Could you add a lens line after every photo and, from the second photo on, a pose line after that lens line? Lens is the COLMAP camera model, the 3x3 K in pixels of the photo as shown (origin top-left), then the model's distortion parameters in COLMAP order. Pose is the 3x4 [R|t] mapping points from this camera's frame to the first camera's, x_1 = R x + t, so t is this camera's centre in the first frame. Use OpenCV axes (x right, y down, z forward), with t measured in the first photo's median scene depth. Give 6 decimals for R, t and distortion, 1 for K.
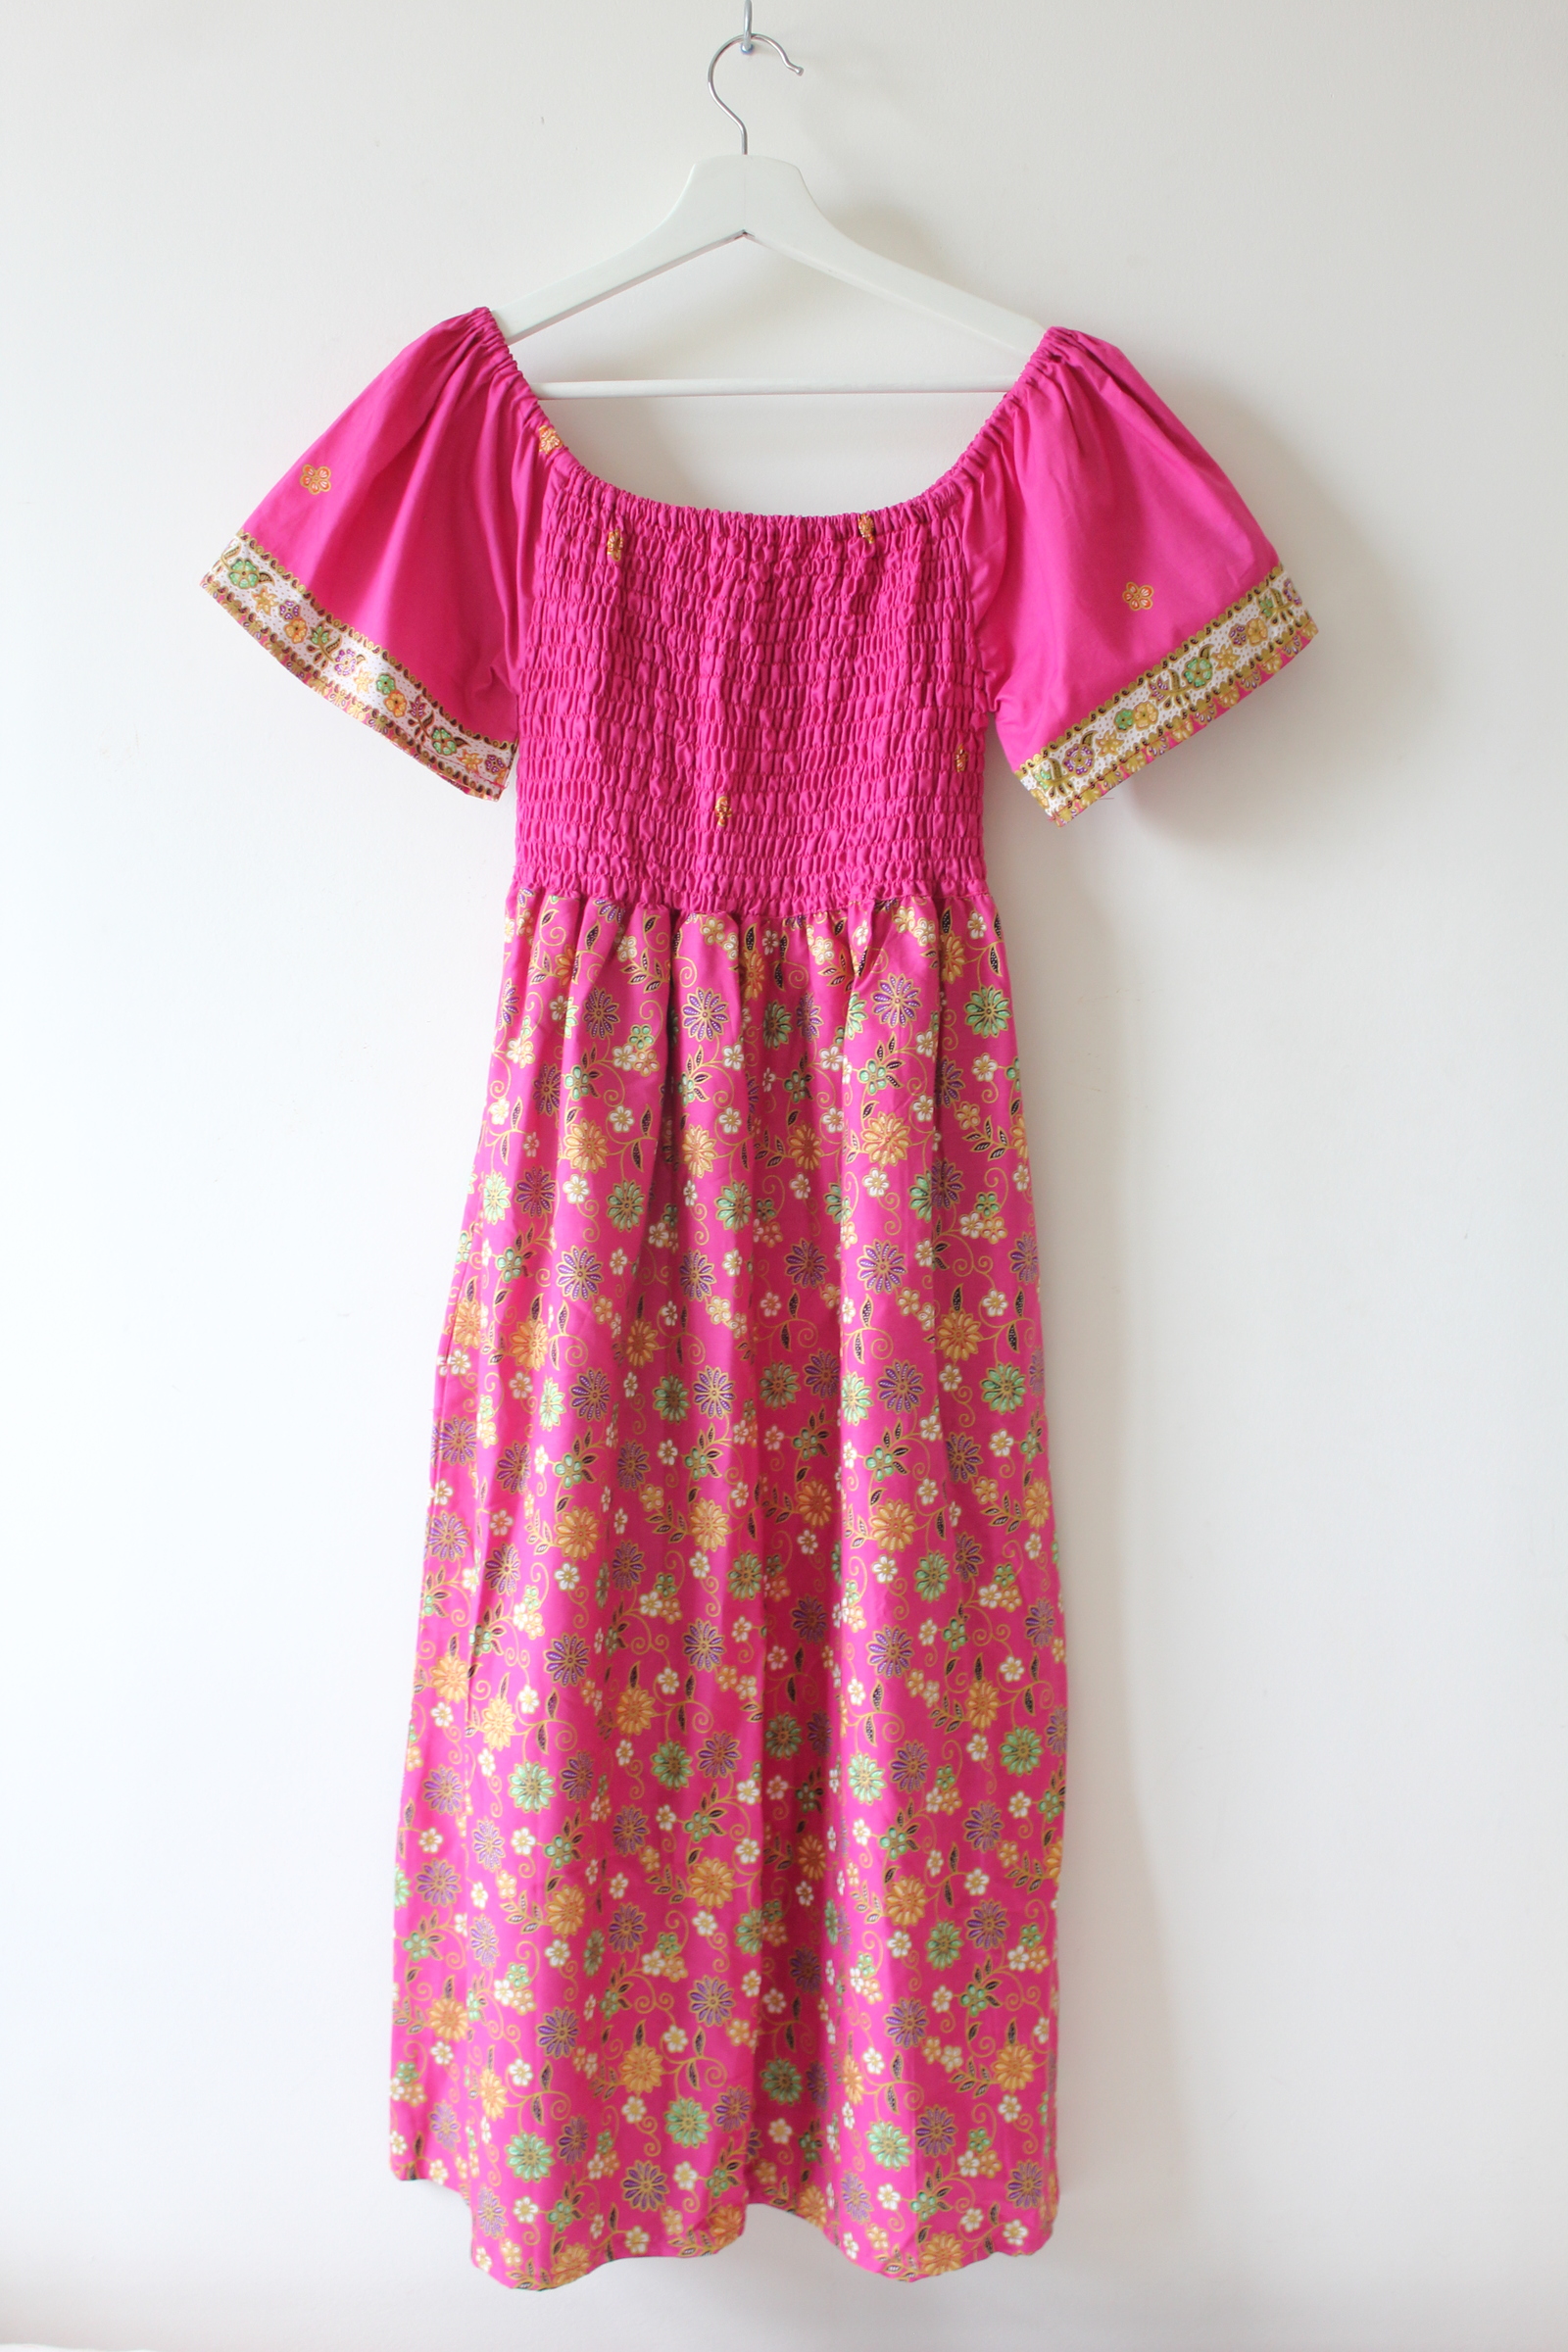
lens RADIAL K [[2246.7, 0, 732.4], [0, 2246.7, 1174.4], [0, 0, 1]] dist [-0.129042, 0.024280]
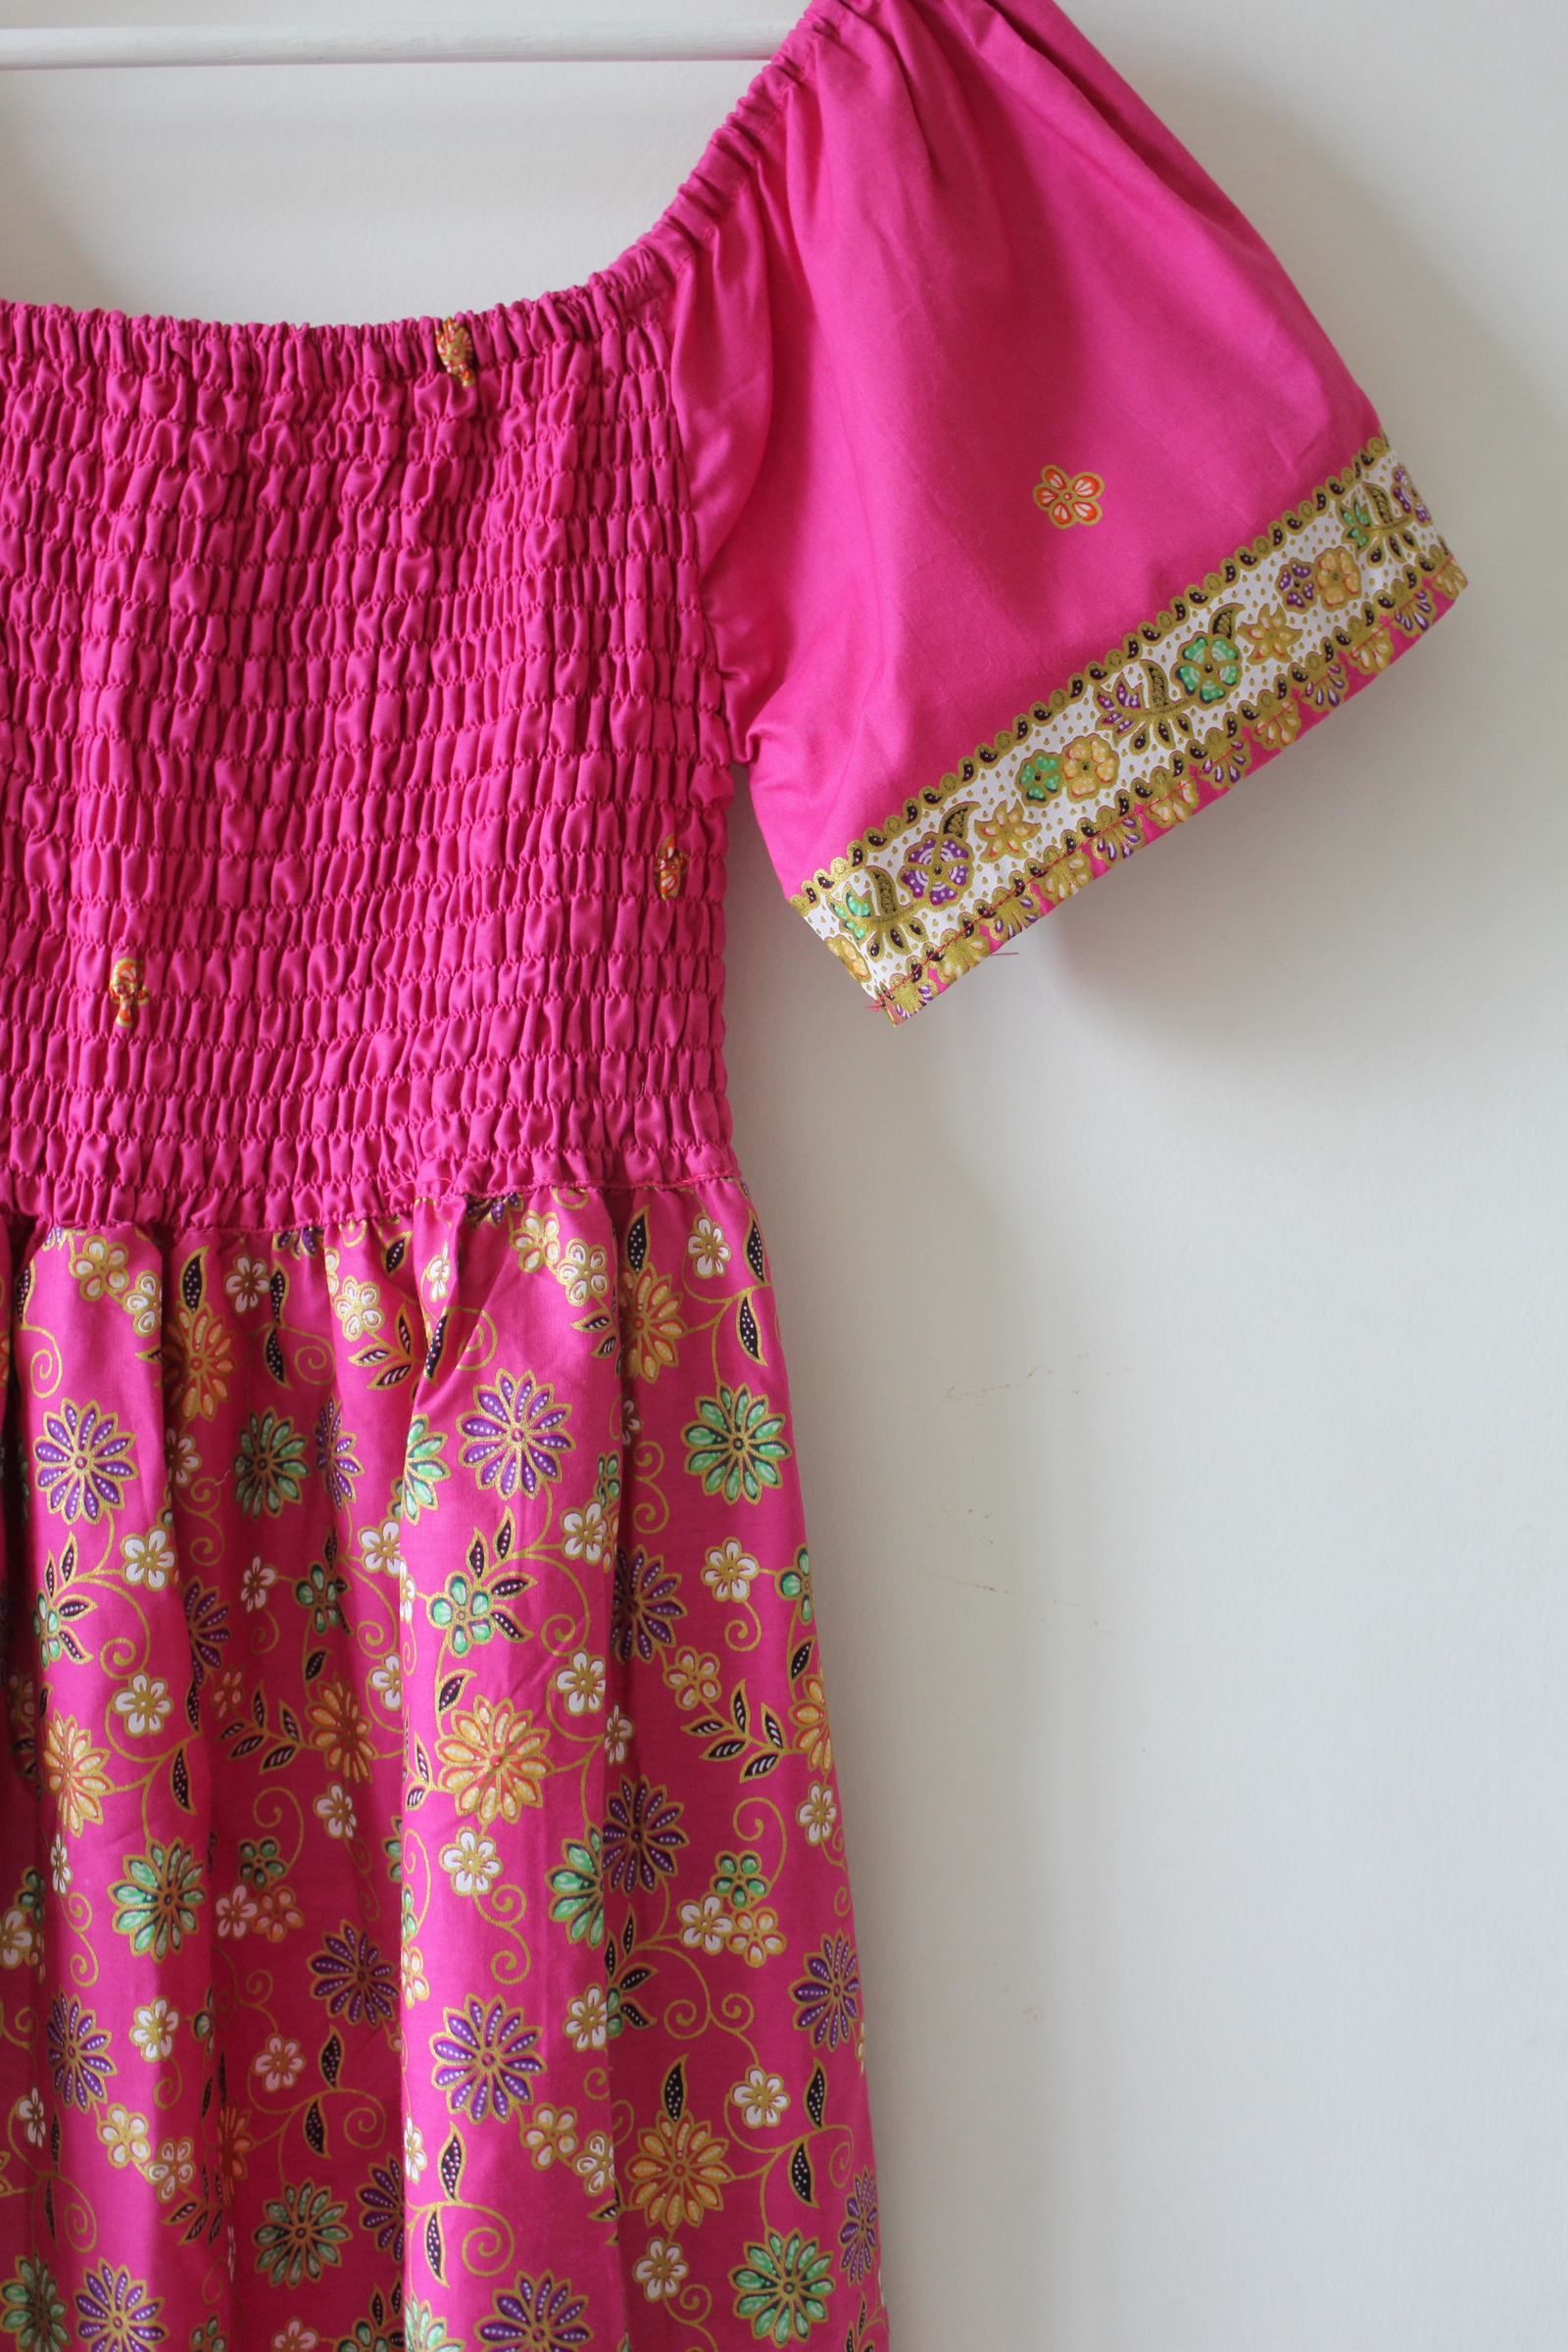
lens RADIAL K [[2049.0, 0, 782.0], [0, 2049.0, 1138.4], [0, 0, 1]] dist [-0.084010, 0.018865]
pose [[0.998545, -0.006718, 0.053495, 0.102565], [0.009517, 0.998589, -0.052243, -0.112096], [-0.053069, 0.052677, 0.997201, 0.601200]]
